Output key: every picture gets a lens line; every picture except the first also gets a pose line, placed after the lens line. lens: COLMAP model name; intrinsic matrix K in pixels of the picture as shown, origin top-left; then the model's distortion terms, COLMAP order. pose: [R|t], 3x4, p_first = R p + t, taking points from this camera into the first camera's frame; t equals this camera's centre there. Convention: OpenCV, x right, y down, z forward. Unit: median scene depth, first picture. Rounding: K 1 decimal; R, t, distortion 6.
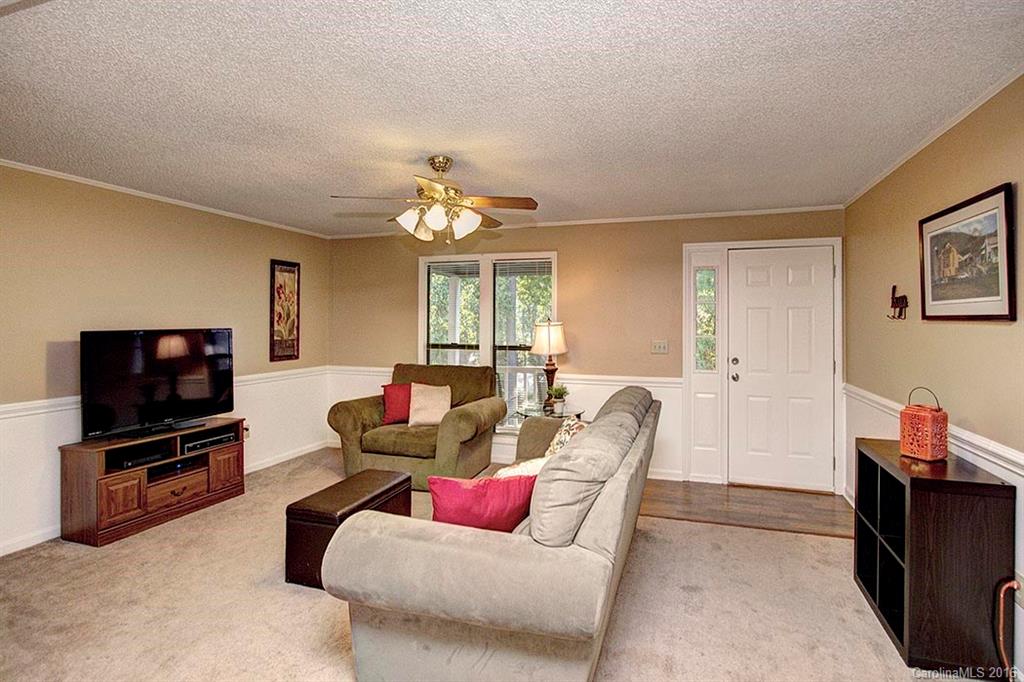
lens RADIAL K [[492.8, 0, 531.0], [0, 492.8, 318.7], [0, 0, 1]] dist [-0.003256, -0.000786]
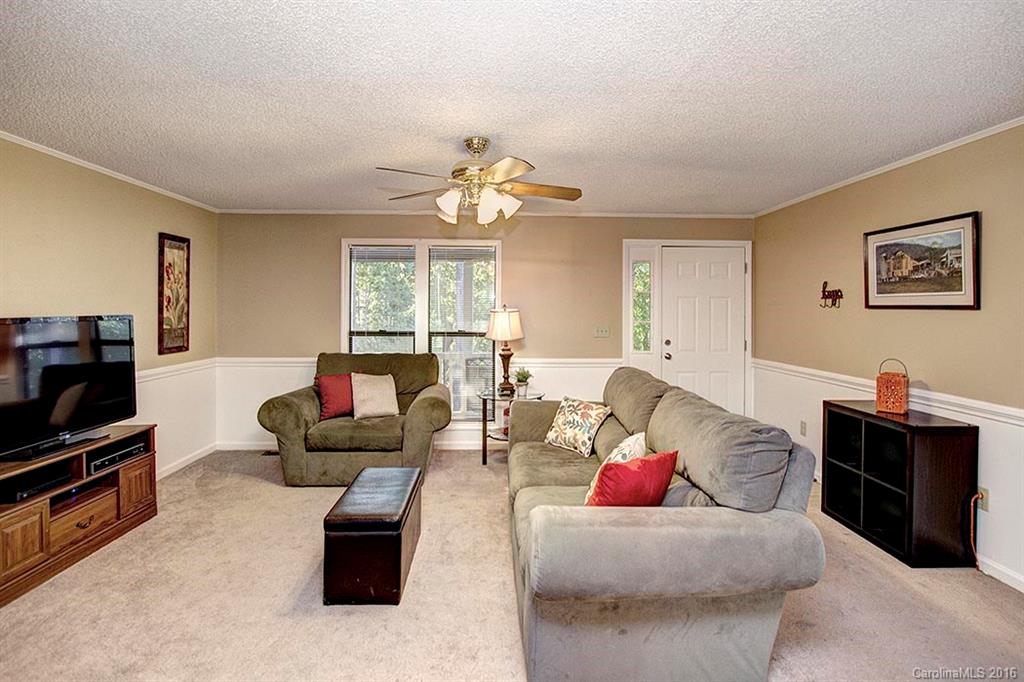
lens RADIAL K [[470.1, 0, 508.6], [0, 470.1, 310.4], [0, 0, 1]] dist [-0.004986, 0.000299]
pose [[0.945179, 0.002095, 0.326545, -0.293839], [-0.005692, 0.999933, 0.010060, 0.000483], [-0.326502, -0.011367, 0.945128, 0.068942]]
